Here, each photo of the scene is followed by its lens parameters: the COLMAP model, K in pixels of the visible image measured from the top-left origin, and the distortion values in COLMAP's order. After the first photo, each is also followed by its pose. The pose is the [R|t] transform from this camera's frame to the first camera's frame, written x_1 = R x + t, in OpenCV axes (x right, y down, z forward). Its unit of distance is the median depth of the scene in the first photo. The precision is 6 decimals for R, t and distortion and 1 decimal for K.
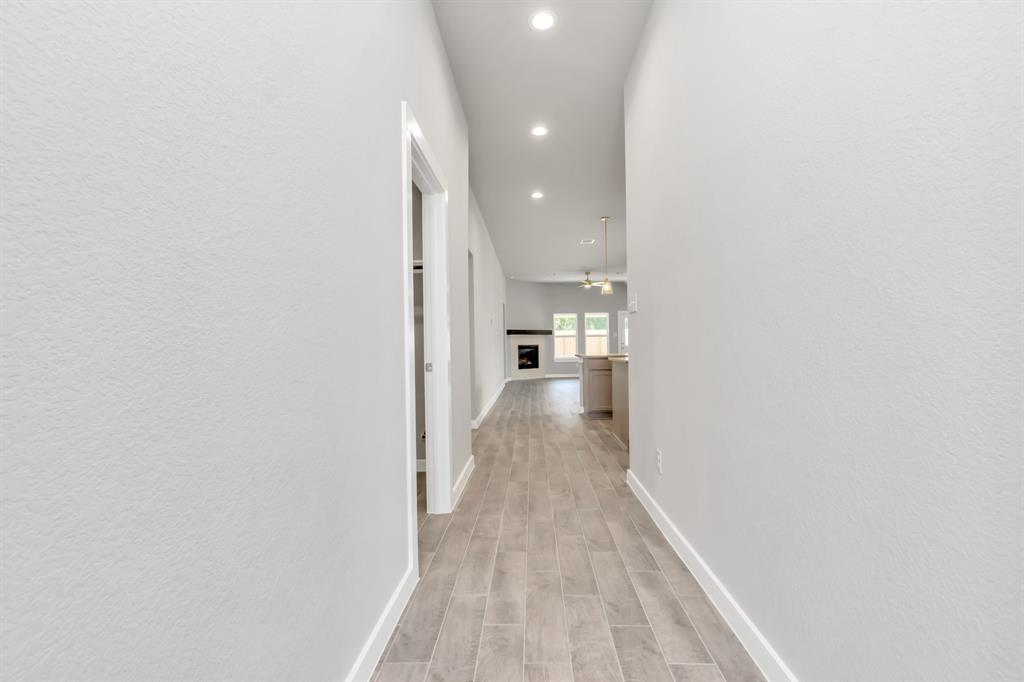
lens RADIAL K [[444.7, 0, 511.9], [0, 444.7, 343.4], [0, 0, 1]] dist [0.003837, 0.000262]
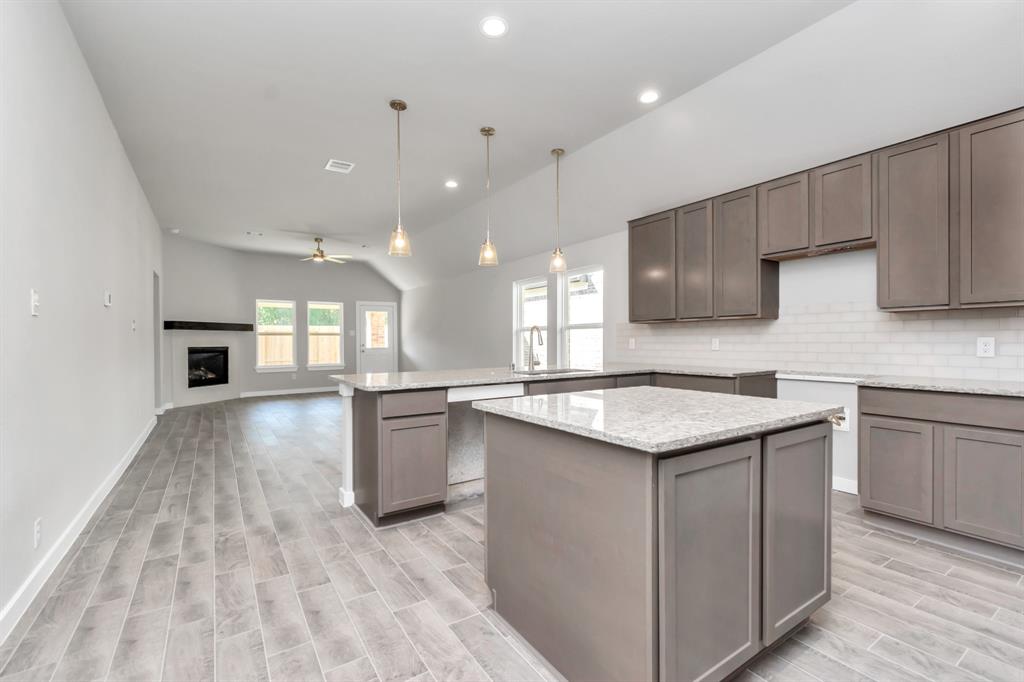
lens RADIAL K [[444.7, 0, 515.8], [0, 444.7, 344.4], [0, 0, 1]] dist [0.003837, 0.000262]
pose [[0.801128, 0.006762, 0.598454, 0.008276], [-0.009763, 0.999951, 0.001770, -0.005343], [-0.598413, -0.007261, 0.801155, 0.250848]]
